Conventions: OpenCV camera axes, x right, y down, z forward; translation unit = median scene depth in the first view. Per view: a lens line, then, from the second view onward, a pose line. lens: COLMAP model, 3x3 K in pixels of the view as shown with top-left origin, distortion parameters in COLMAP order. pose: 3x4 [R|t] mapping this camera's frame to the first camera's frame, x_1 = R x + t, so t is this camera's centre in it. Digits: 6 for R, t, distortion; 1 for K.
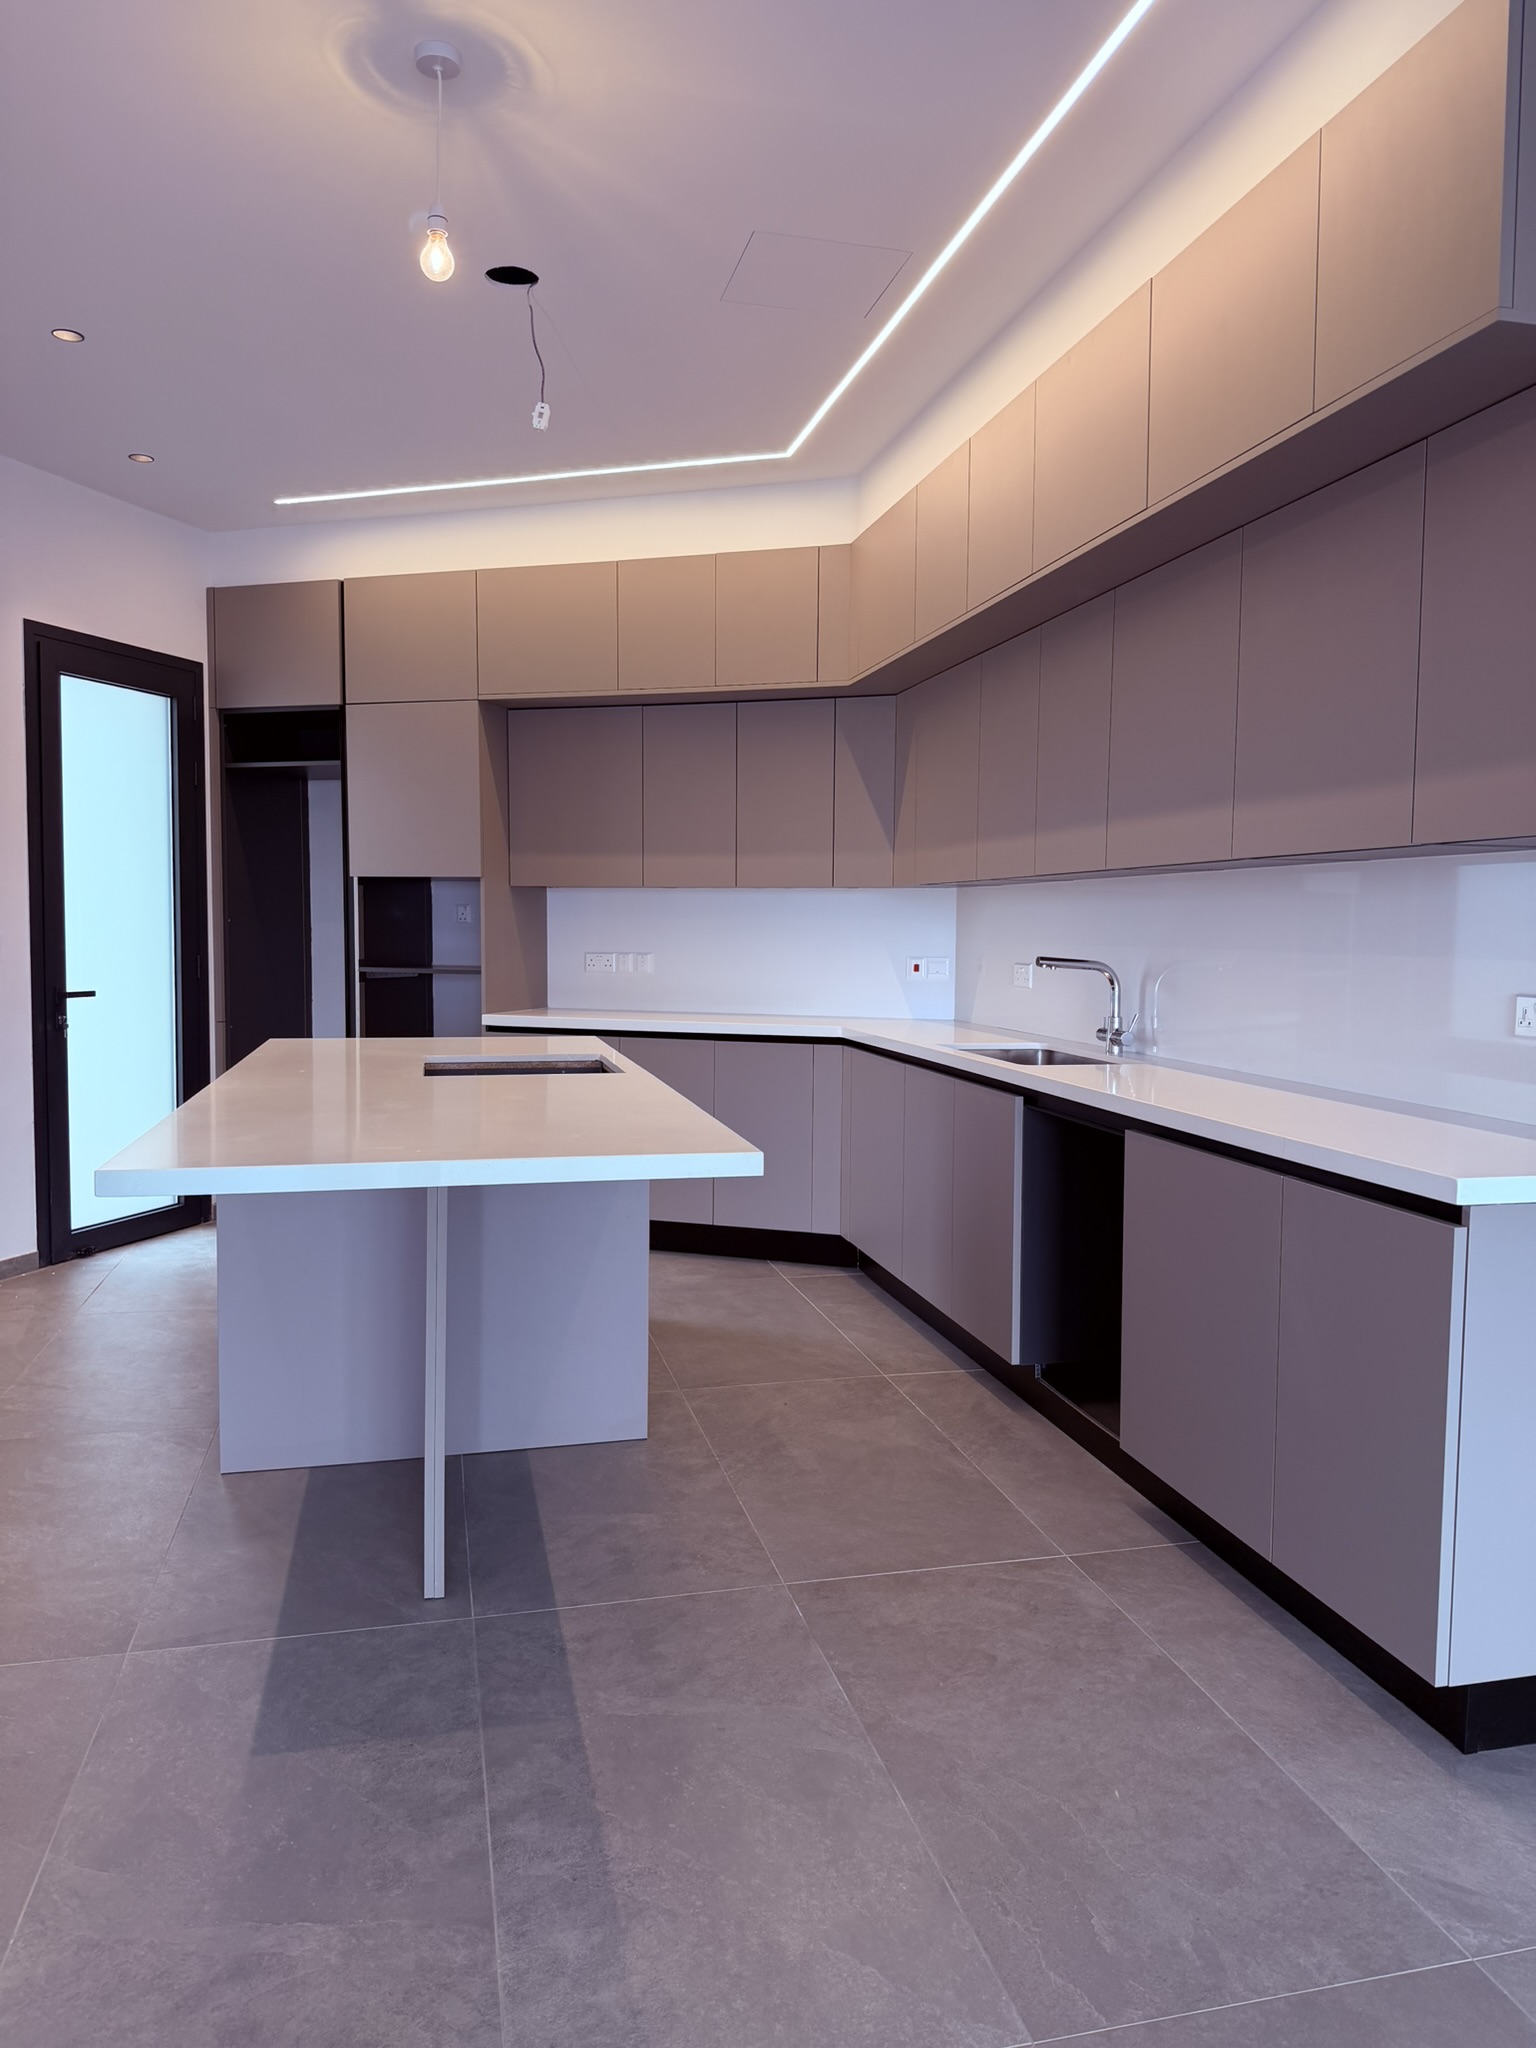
lens RADIAL K [[1441.5, 0, 788.8], [0, 1441.5, 1032.2], [0, 0, 1]] dist [0.056066, -0.057946]
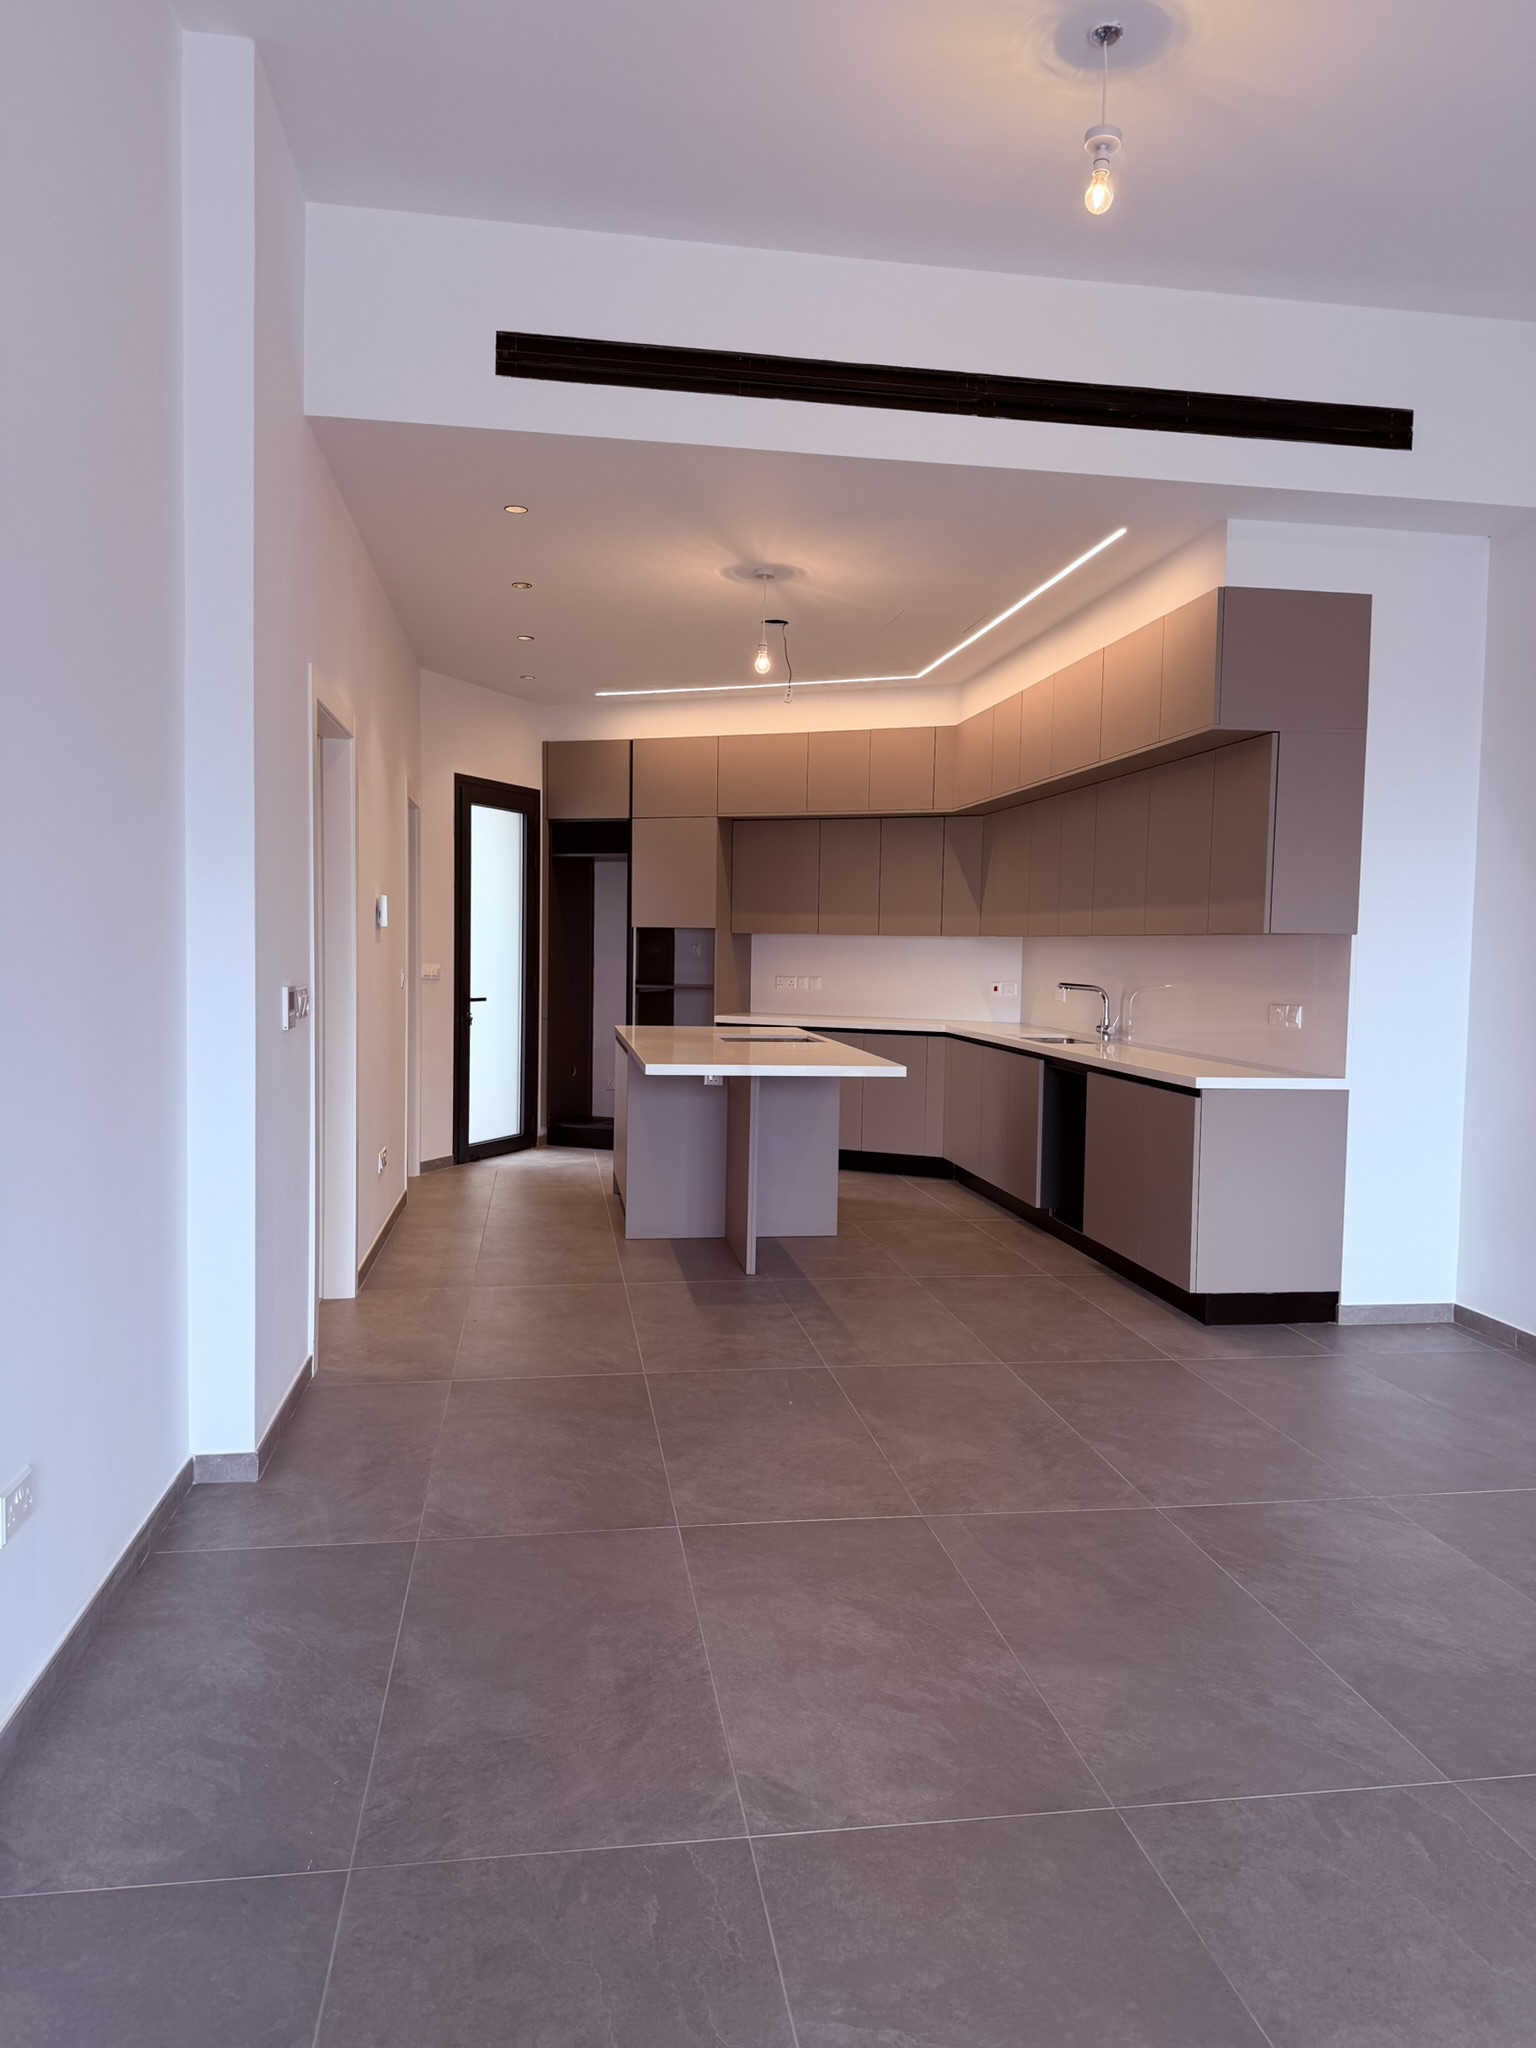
lens RADIAL K [[1441.5, 0, 792.5], [0, 1441.5, 1041.2], [0, 0, 1]] dist [0.056066, -0.057946]
pose [[0.997227, 0.013800, -0.073125, -0.016777], [-0.014410, 0.999866, -0.007828, 0.033468], [0.073008, 0.008860, 0.997292, -0.691960]]
